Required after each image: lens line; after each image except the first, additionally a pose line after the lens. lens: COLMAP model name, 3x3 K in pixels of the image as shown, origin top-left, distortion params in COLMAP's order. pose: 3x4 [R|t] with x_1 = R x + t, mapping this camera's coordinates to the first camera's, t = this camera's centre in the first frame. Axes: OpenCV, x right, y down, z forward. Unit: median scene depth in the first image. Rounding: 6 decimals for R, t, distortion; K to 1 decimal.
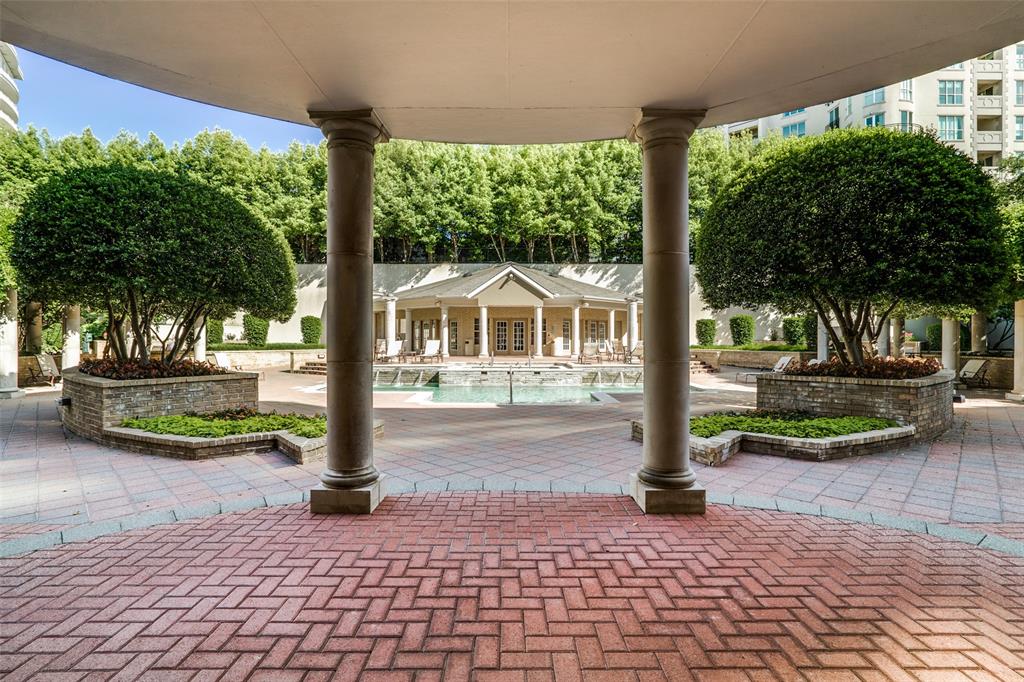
lens RADIAL K [[559.8, 0, 512.0], [0, 559.8, 341.0], [0, 0, 1]] dist [-0.030180, 0.040210]
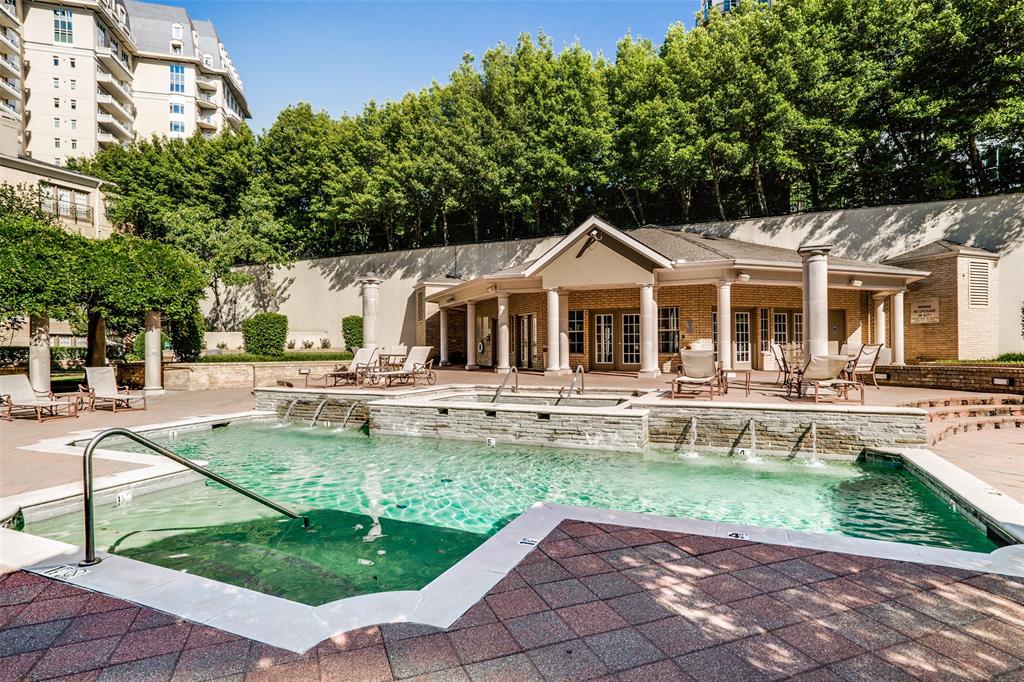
lens RADIAL K [[559.8, 0, 512.0], [0, 559.8, 341.0], [0, 0, 1]] dist [-0.030180, 0.040210]
pose [[0.898555, -0.009622, -0.438755, 0.144581], [0.006568, 0.999942, -0.008478, -0.001169], [0.438812, 0.004736, 0.898567, 0.367343]]
